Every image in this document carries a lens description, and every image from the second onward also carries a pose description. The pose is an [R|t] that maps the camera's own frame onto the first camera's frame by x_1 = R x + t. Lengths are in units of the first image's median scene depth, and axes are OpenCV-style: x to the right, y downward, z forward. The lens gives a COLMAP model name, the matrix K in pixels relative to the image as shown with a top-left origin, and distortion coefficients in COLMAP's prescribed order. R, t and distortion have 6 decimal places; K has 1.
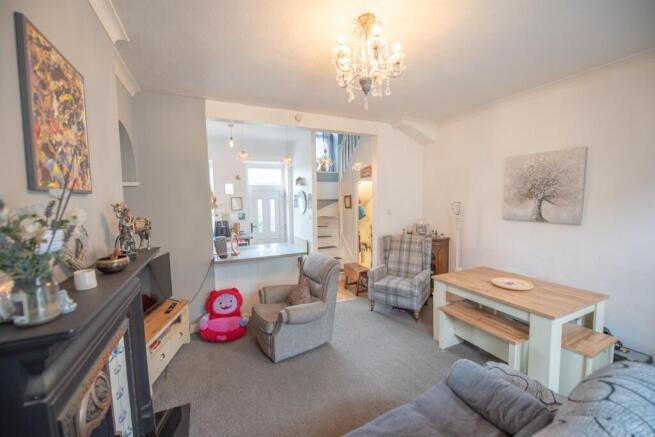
lens RADIAL K [[259.6, 0, 326.0], [0, 259.6, 219.7], [0, 0, 1]] dist [-0.021828, -0.000529]
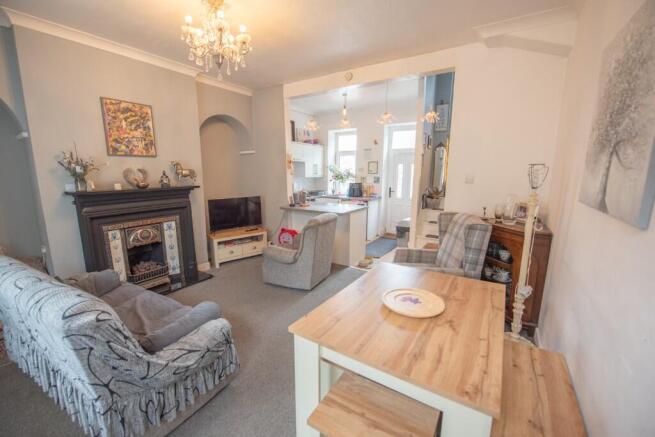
lens RADIAL K [[265.8, 0, 327.5], [0, 265.8, 218.5], [0, 0, 1]] dist [-0.021261, -0.000121]
pose [[0.540572, 0.165620, -0.824835, 0.937945], [-0.073441, 0.985978, 0.149846, -0.009392], [0.838086, -0.020426, 0.545155, 0.456426]]
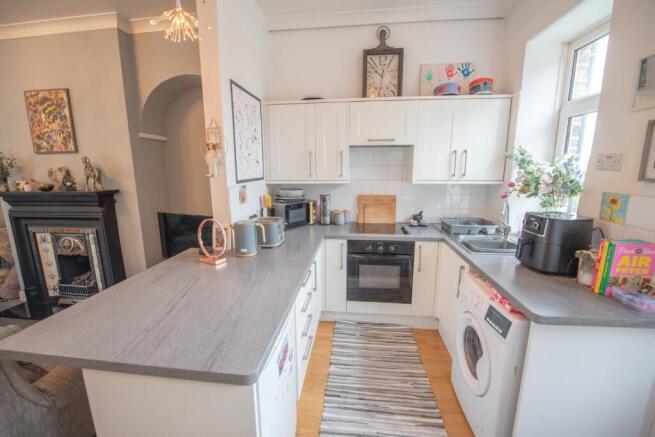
lens RADIAL K [[265.8, 0, 327.5], [0, 265.8, 218.5], [0, 0, 1]] dist [-0.021261, -0.000121]
pose [[-0.512276, 0.173644, -0.841083, -0.079917], [-0.051969, 0.971284, 0.232177, -0.078604], [0.857247, 0.162649, -0.488542, 1.668989]]
